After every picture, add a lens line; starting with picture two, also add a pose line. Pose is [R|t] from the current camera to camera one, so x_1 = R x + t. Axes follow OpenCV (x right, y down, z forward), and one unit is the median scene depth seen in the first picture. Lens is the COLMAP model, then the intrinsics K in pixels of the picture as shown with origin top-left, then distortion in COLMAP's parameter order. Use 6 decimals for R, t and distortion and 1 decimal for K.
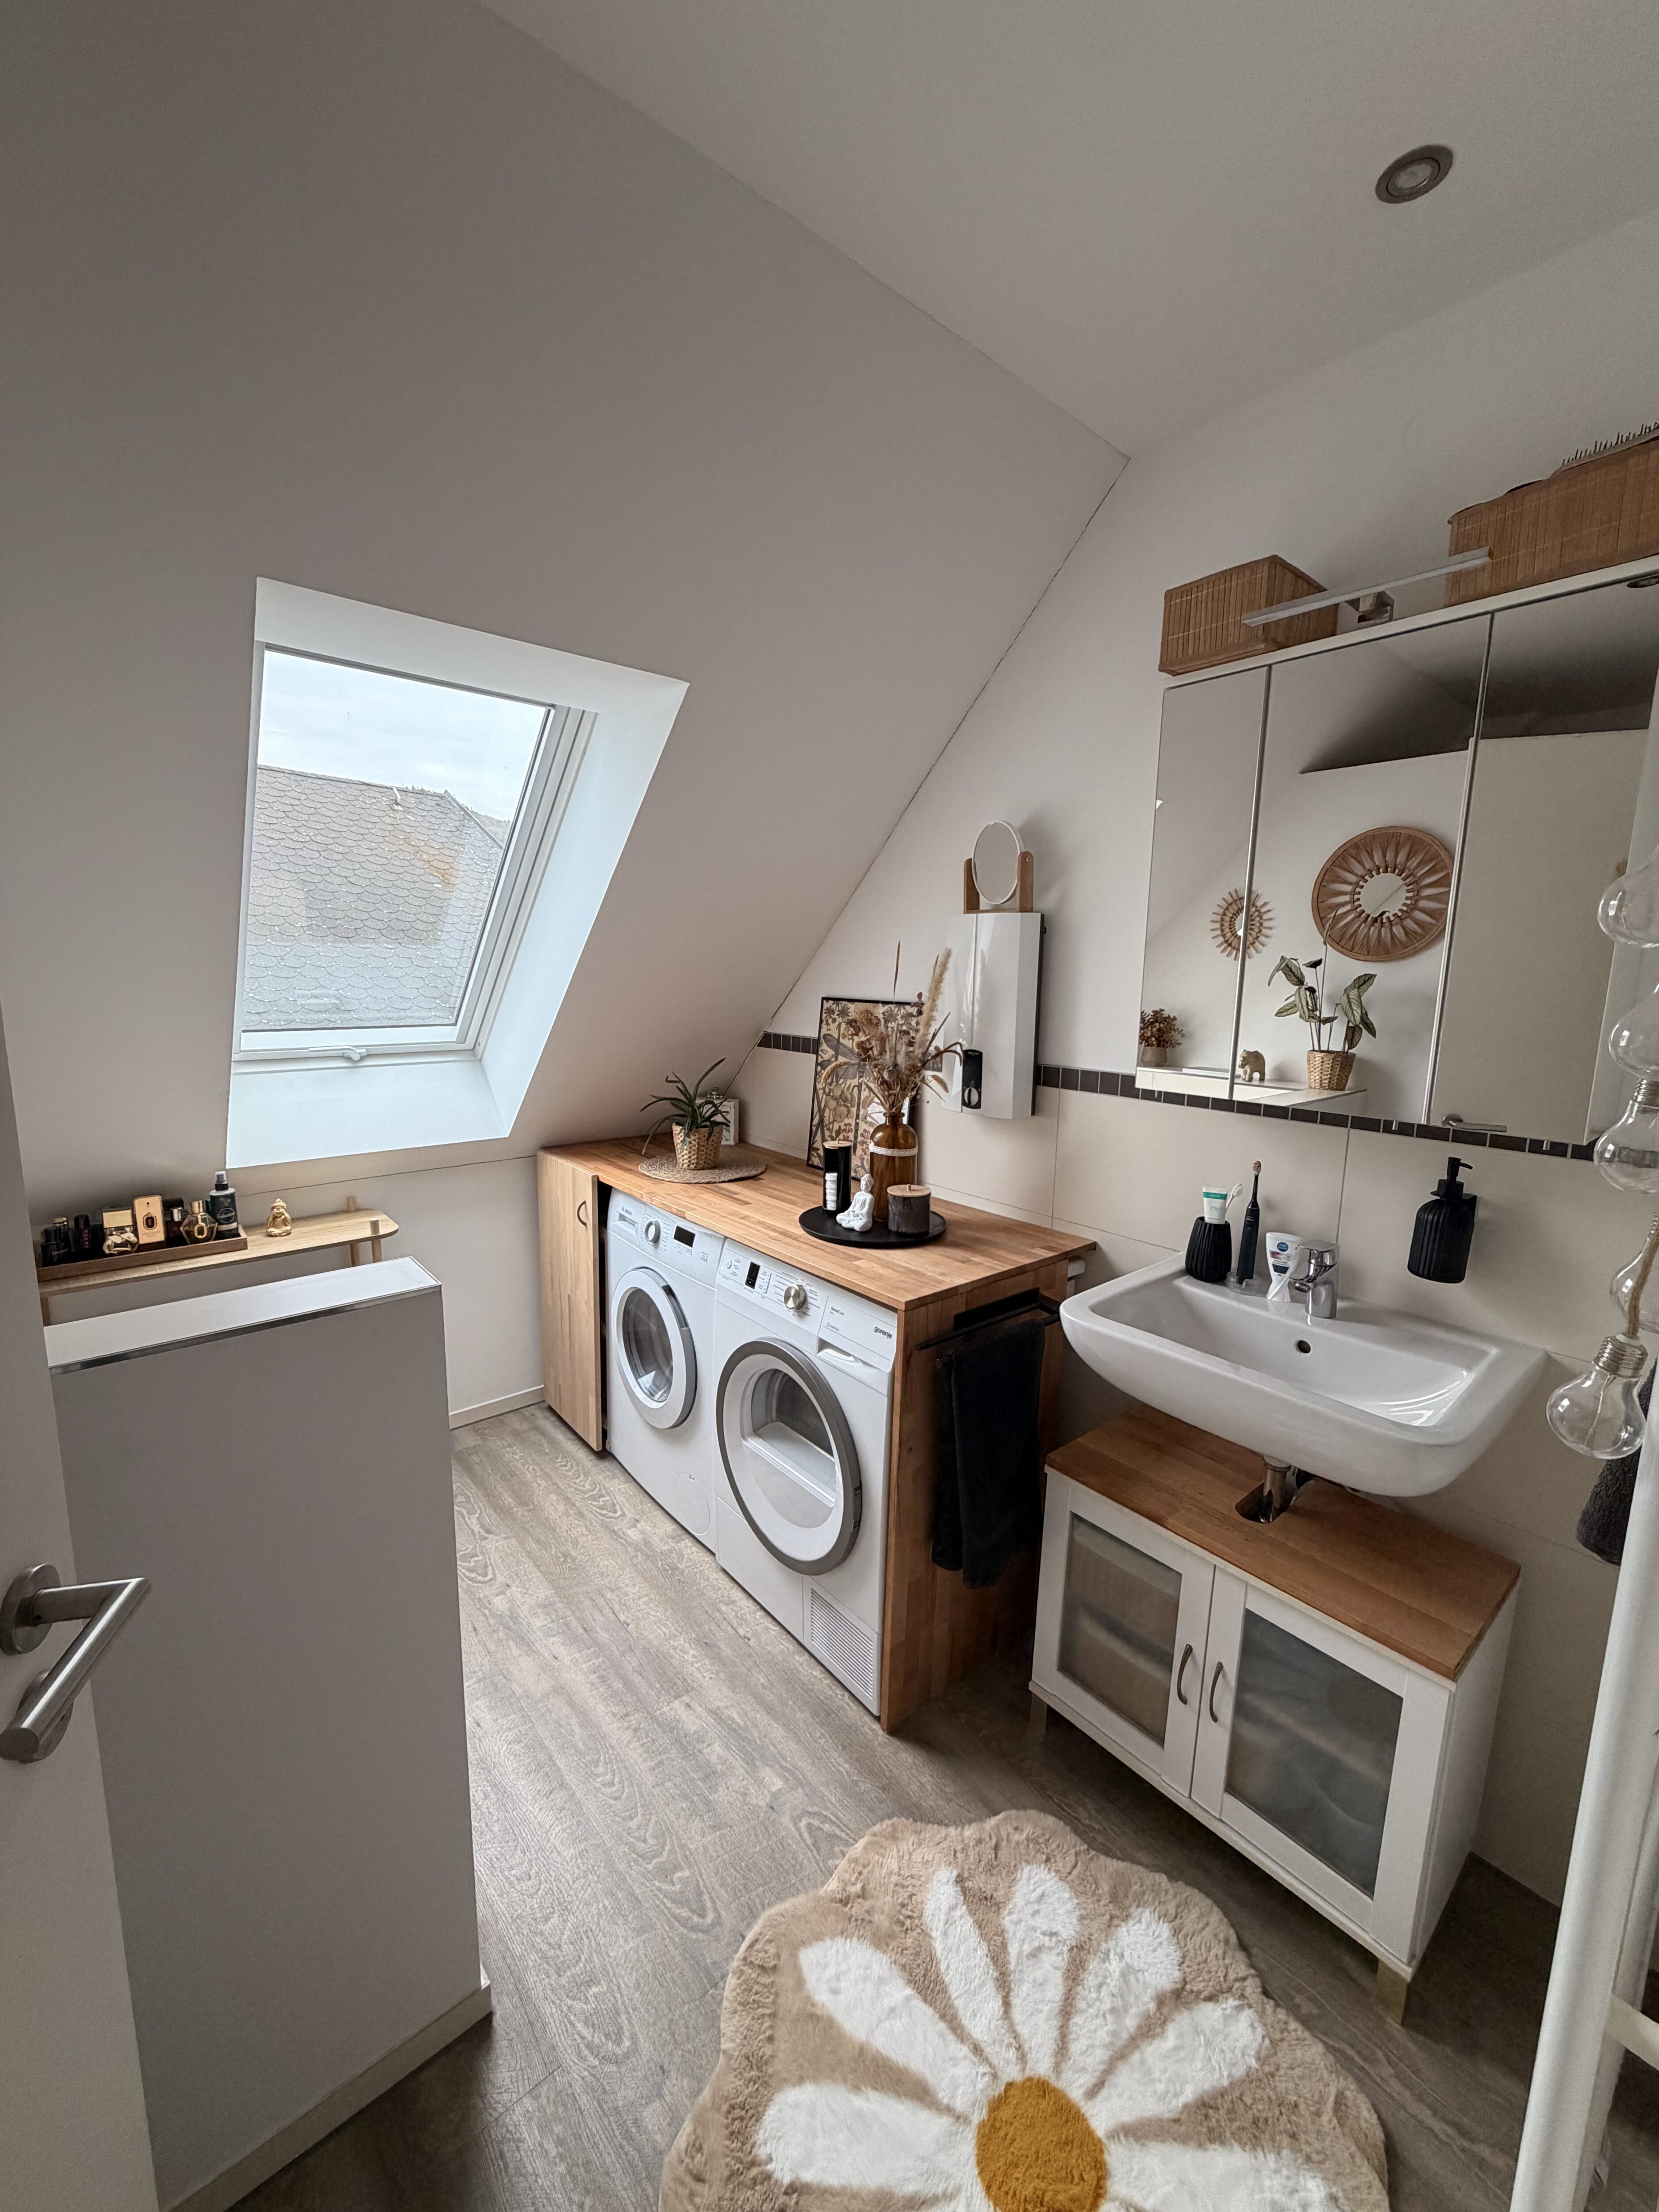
lens RADIAL K [[878.1, 0, 826.5], [0, 878.1, 1103.2], [0, 0, 1]] dist [0.000178, -0.000039]
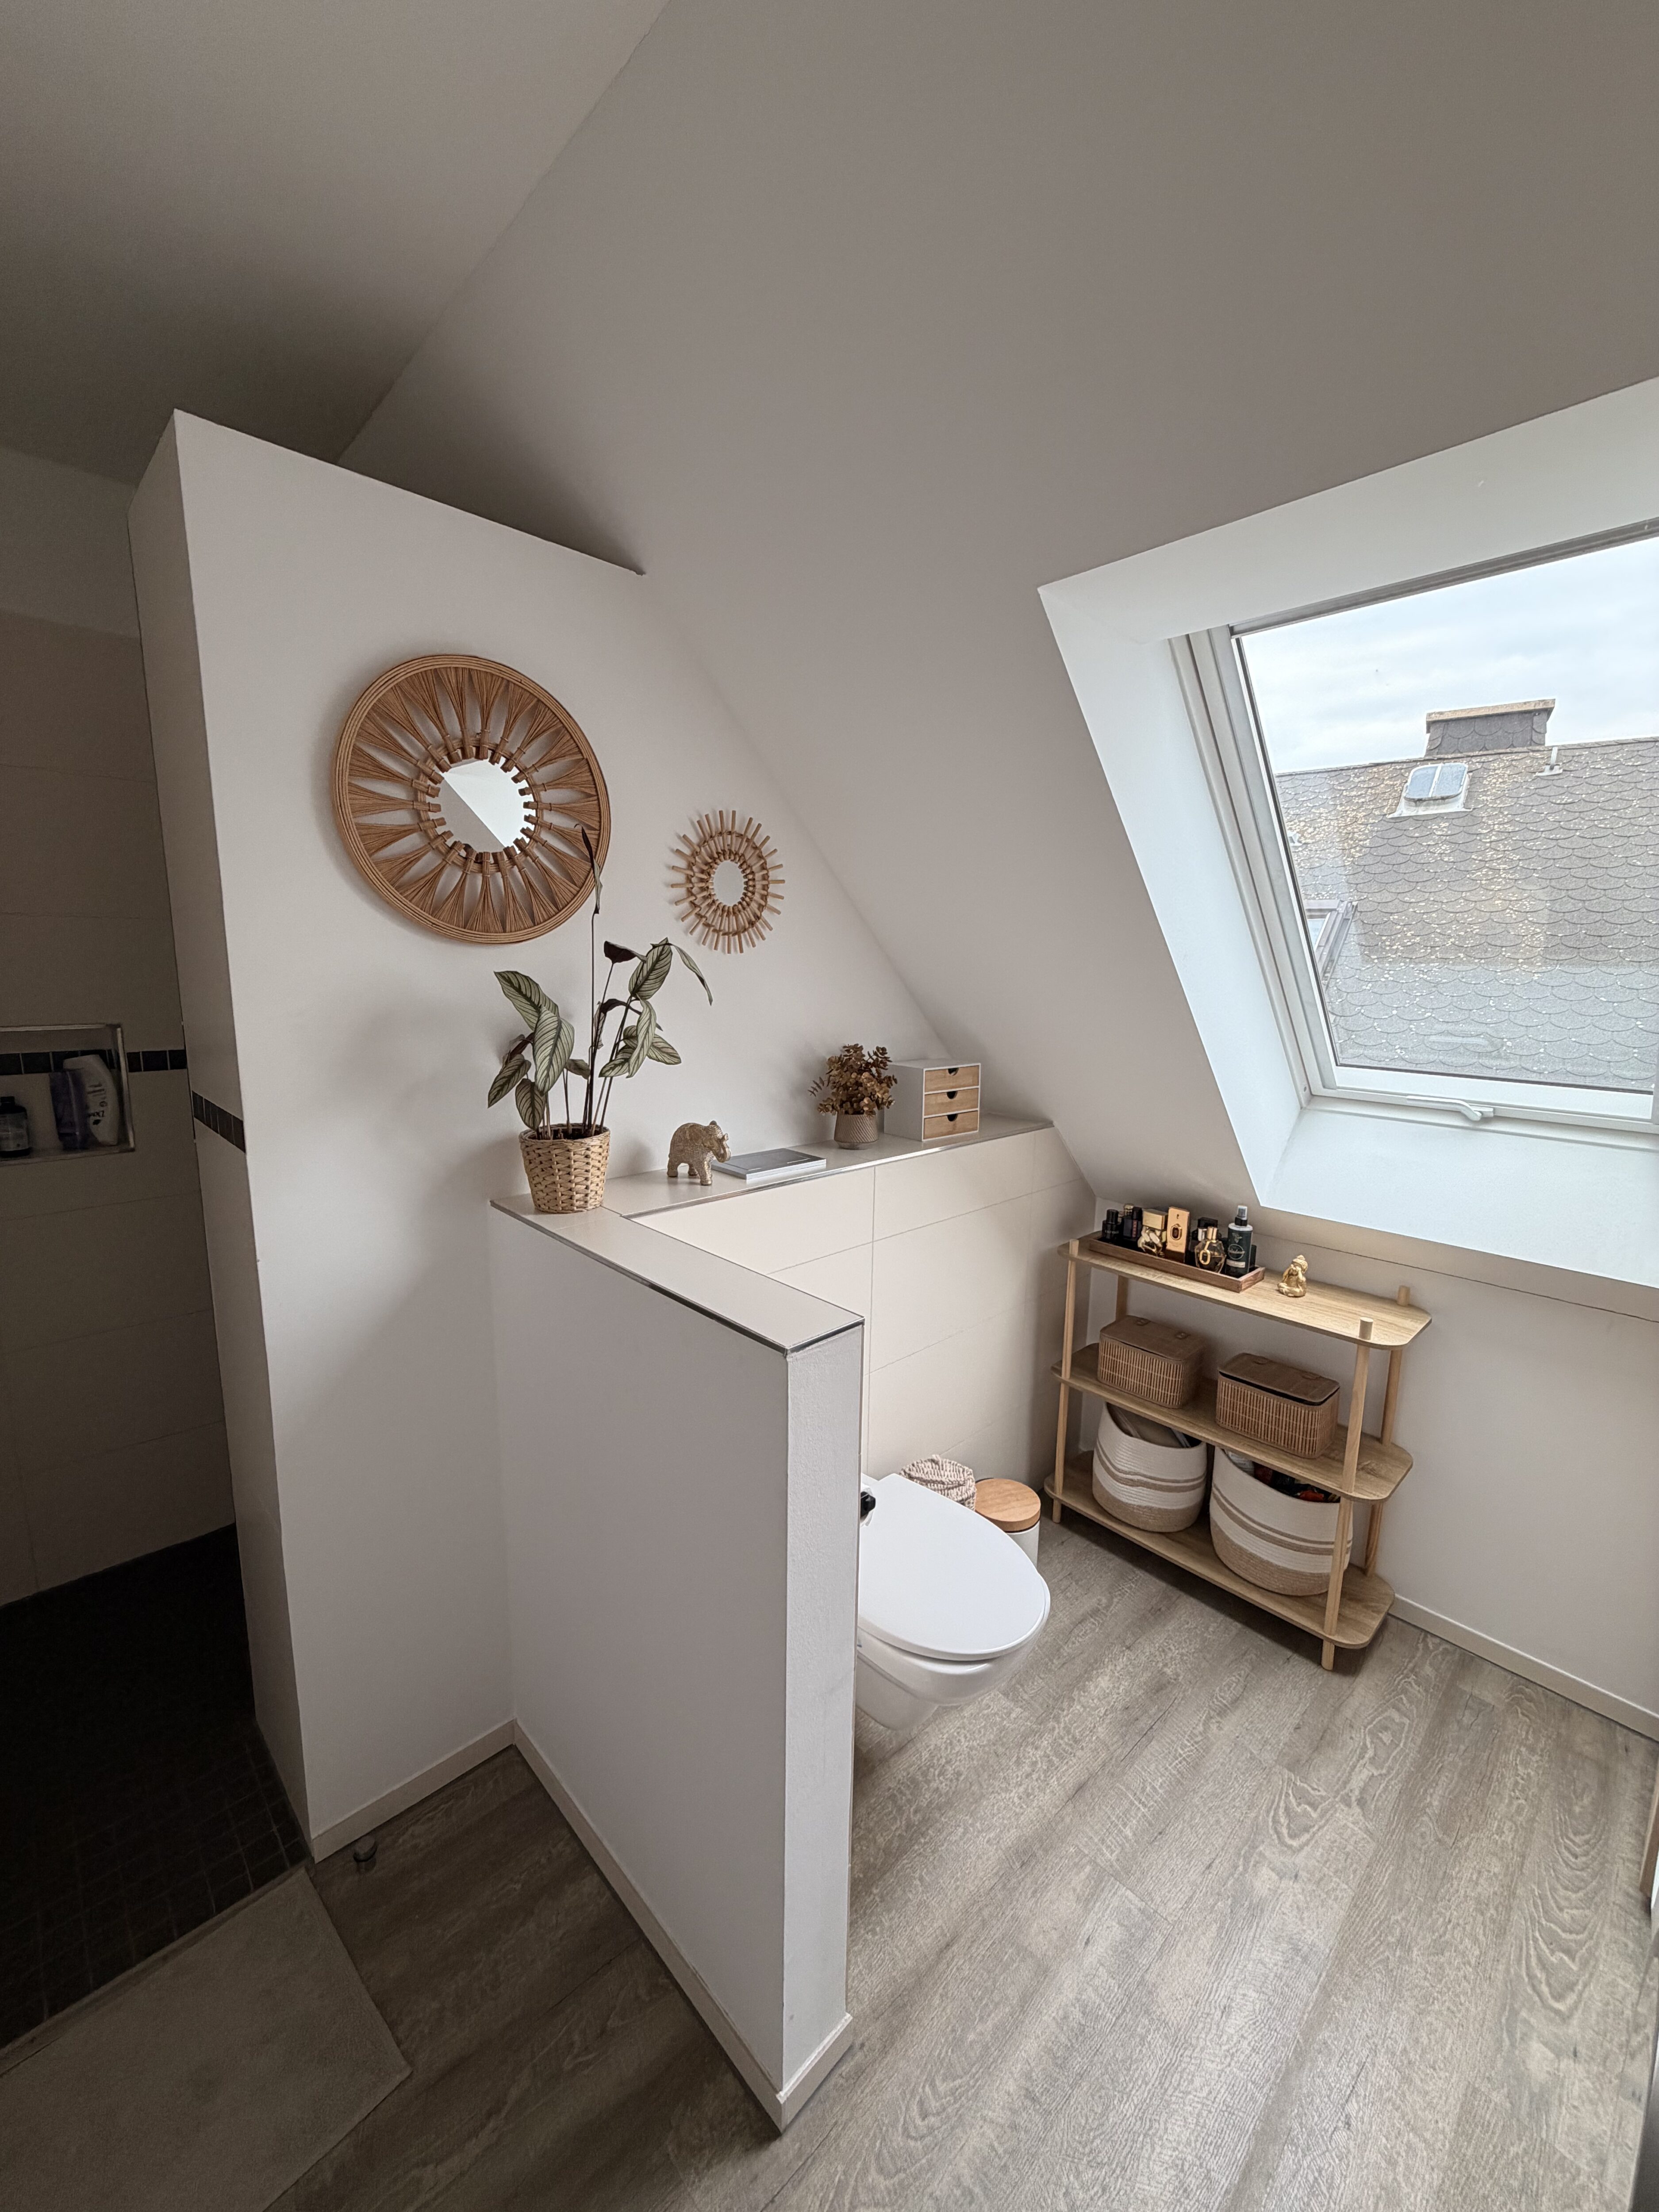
lens RADIAL K [[878.1, 0, 826.5], [0, 878.1, 1103.2], [0, 0, 1]] dist [0.000178, -0.000039]
pose [[0.061077, 0.150532, -0.986717, 0.216795], [-0.171205, 0.975492, 0.138222, -0.089283], [0.983341, 0.160489, 0.085352, 0.472533]]
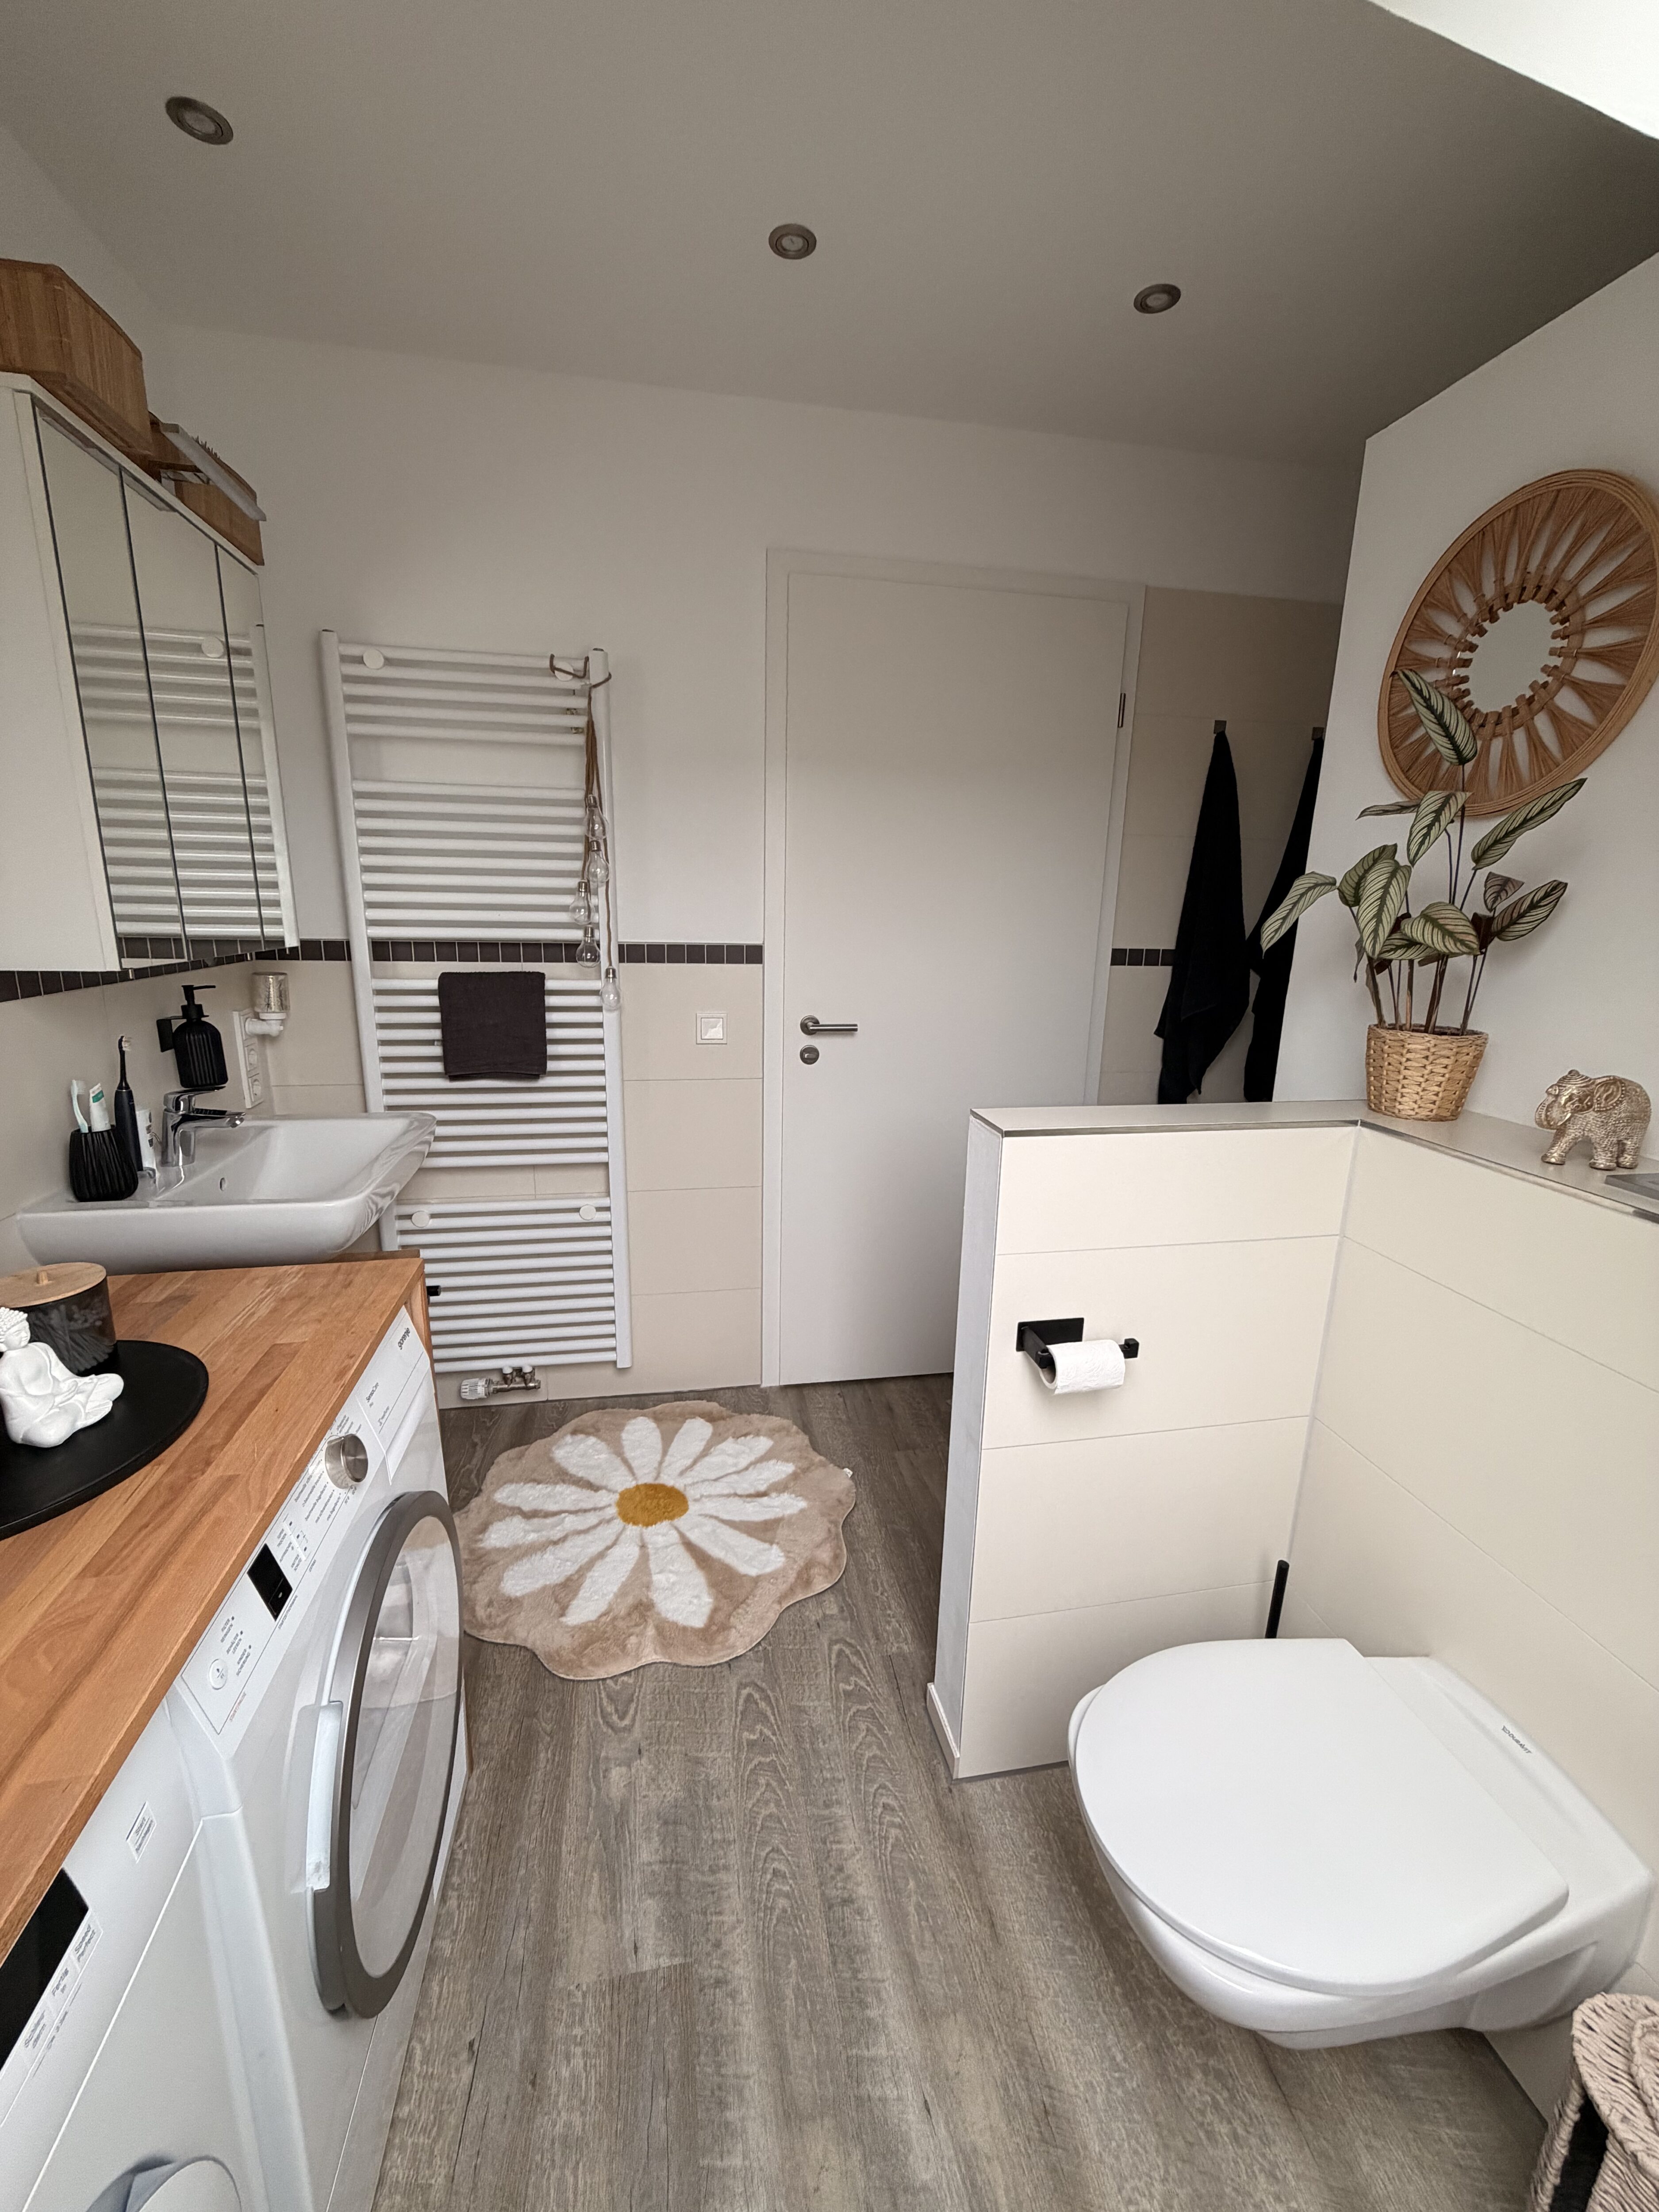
lens RADIAL K [[878.1, 0, 826.5], [0, 878.1, 1103.2], [0, 0, 1]] dist [0.000178, -0.000039]
pose [[-0.869071, -0.148957, 0.471727, -0.425781], [0.039056, 0.929951, 0.365603, -0.127802], [-0.493142, 0.336159, -0.802376, 1.055864]]
